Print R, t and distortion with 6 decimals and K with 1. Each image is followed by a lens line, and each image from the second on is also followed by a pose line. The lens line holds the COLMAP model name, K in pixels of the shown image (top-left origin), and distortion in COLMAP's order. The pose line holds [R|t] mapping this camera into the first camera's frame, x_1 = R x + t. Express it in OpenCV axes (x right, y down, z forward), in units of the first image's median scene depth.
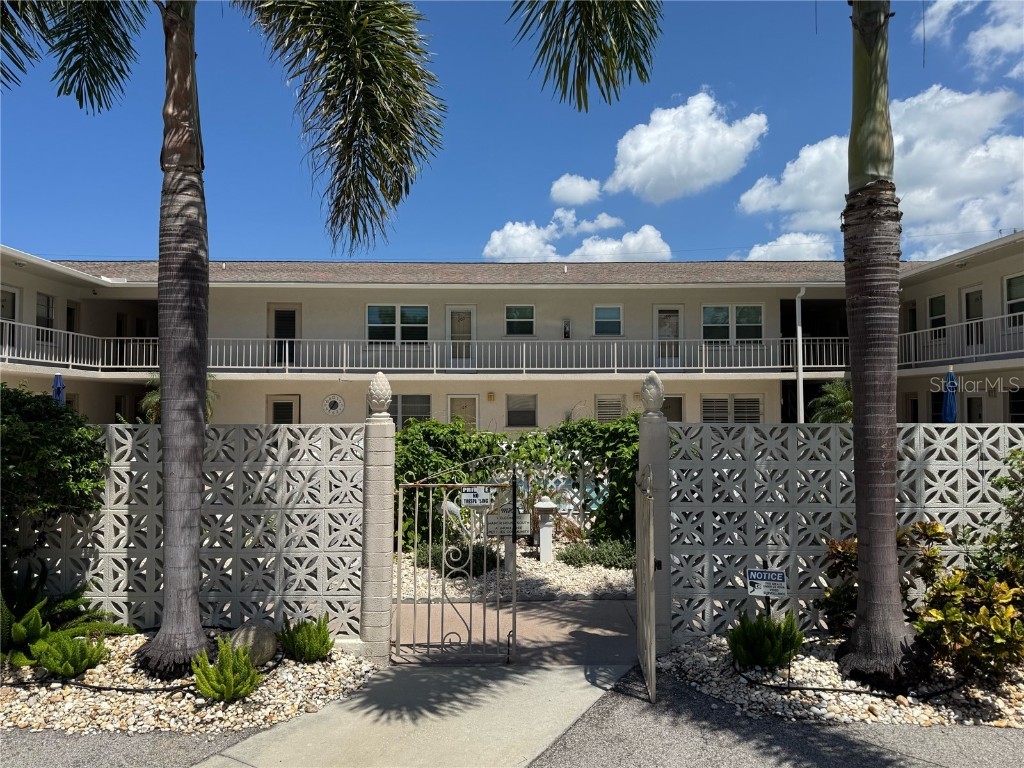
lens RADIAL K [[750.2, 0, 512.0], [0, 750.2, 384.0], [0, 0, 1]] dist [-0.006747, -0.005346]
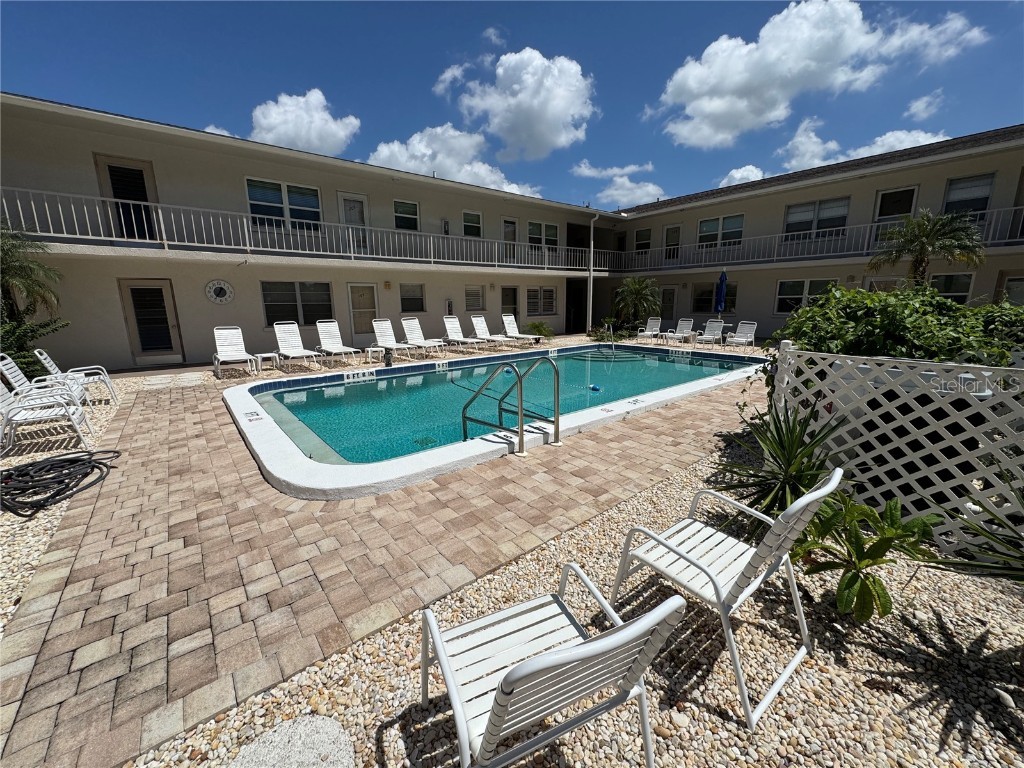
lens RADIAL K [[407.8, 0, 512.0], [0, 407.8, 384.0], [0, 0, 1]] dist [-0.002881, 0.000040]
pose [[0.790207, -0.128342, 0.599251, -0.264306], [-0.014146, 0.973745, 0.227201, 0.019315], [-0.612677, -0.188013, 0.767645, 0.392163]]
